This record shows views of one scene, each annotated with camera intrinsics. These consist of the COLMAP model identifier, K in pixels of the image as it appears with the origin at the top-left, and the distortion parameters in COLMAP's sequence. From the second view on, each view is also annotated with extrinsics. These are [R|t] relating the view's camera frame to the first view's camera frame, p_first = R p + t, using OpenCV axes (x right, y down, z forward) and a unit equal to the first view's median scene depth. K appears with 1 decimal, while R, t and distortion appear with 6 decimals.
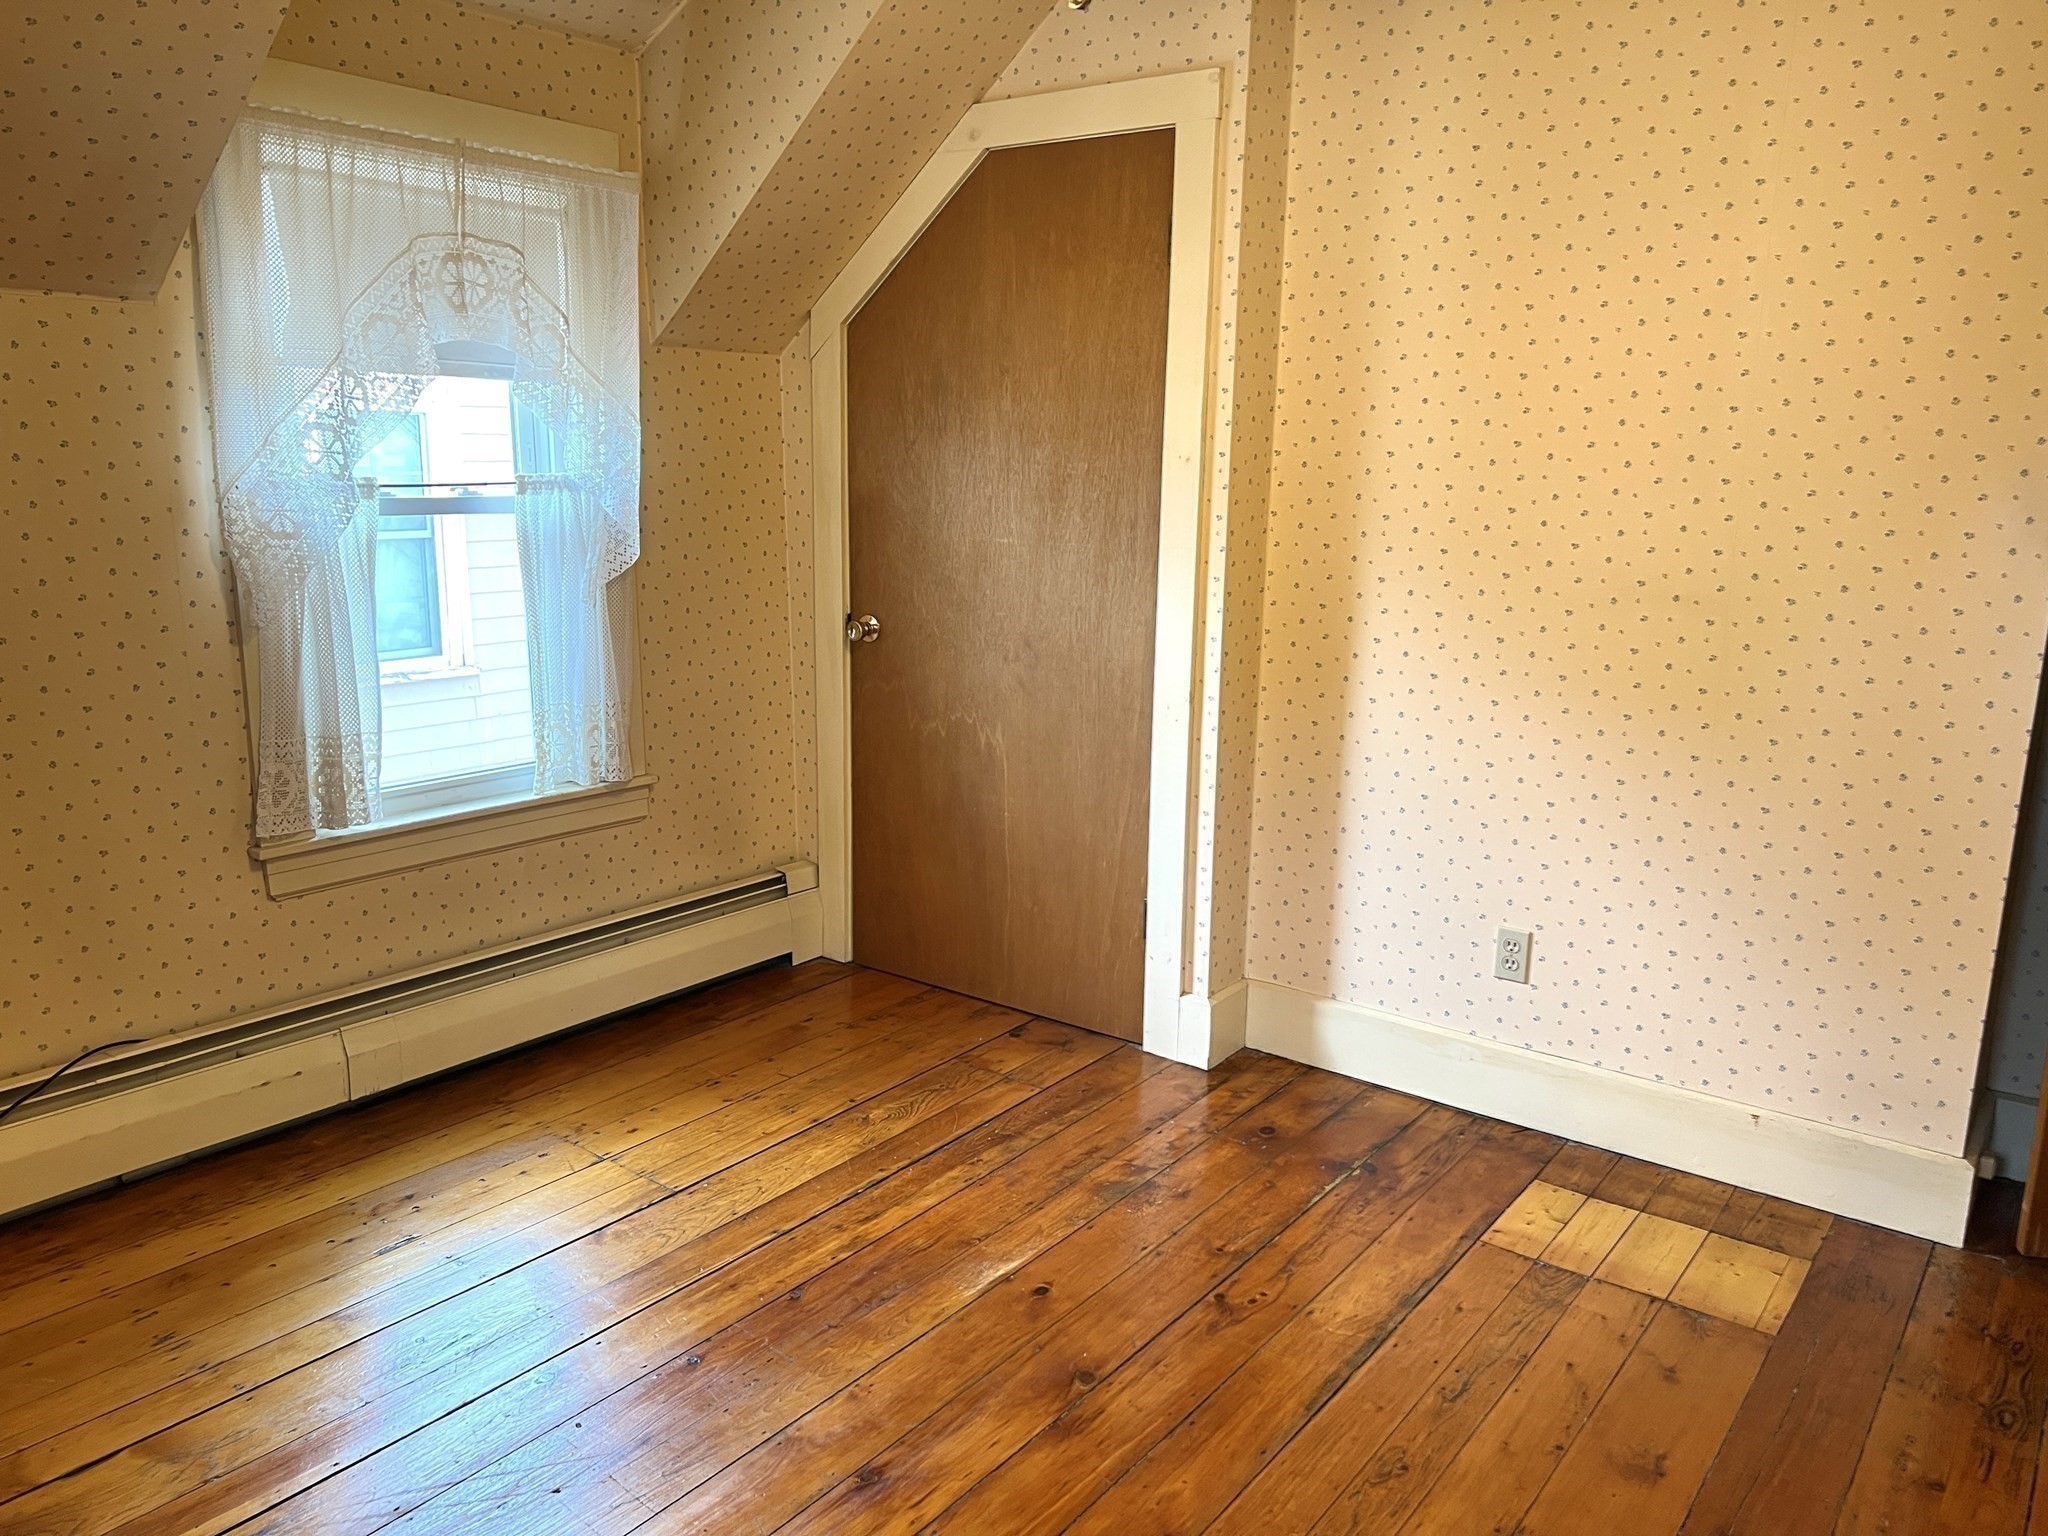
lens RADIAL K [[1536.9, 0, 1029.0], [0, 1536.9, 767.3], [0, 0, 1]] dist [0.055742, -0.058824]
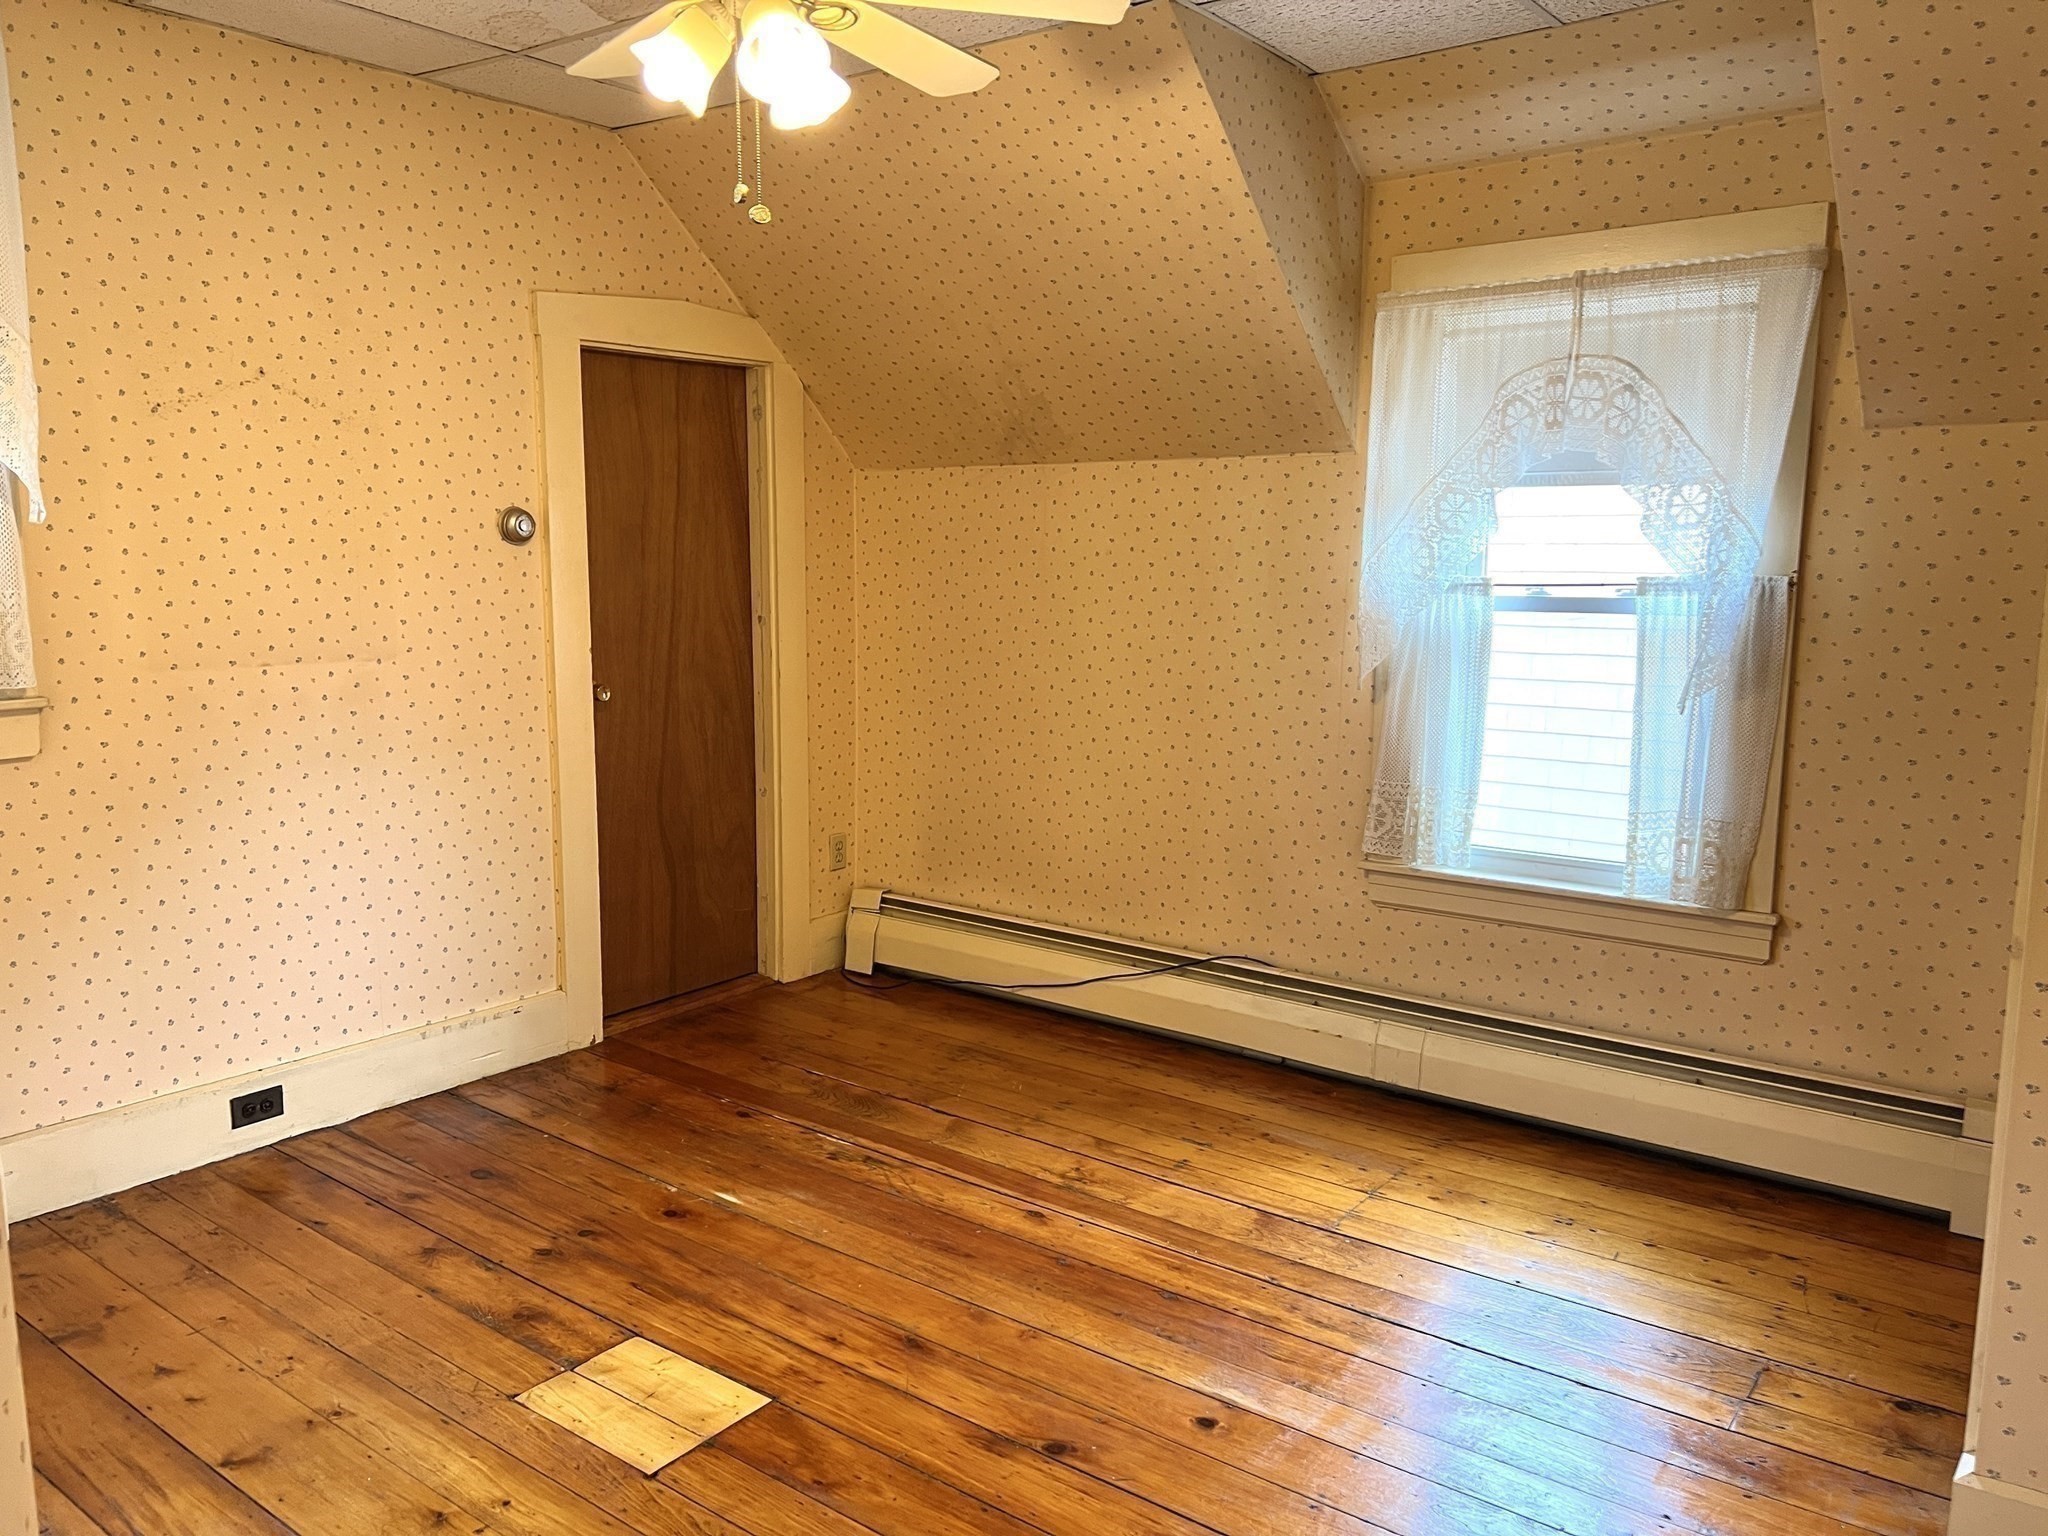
lens RADIAL K [[1536.9, 0, 1031.2], [0, 1536.9, 769.4], [0, 0, 1]] dist [0.055742, -0.058824]
pose [[-0.011901, 0.123625, -0.992258, 0.742984], [-0.201339, 0.971707, 0.123479, -0.118864], [0.979449, 0.201250, 0.013326, 0.664466]]
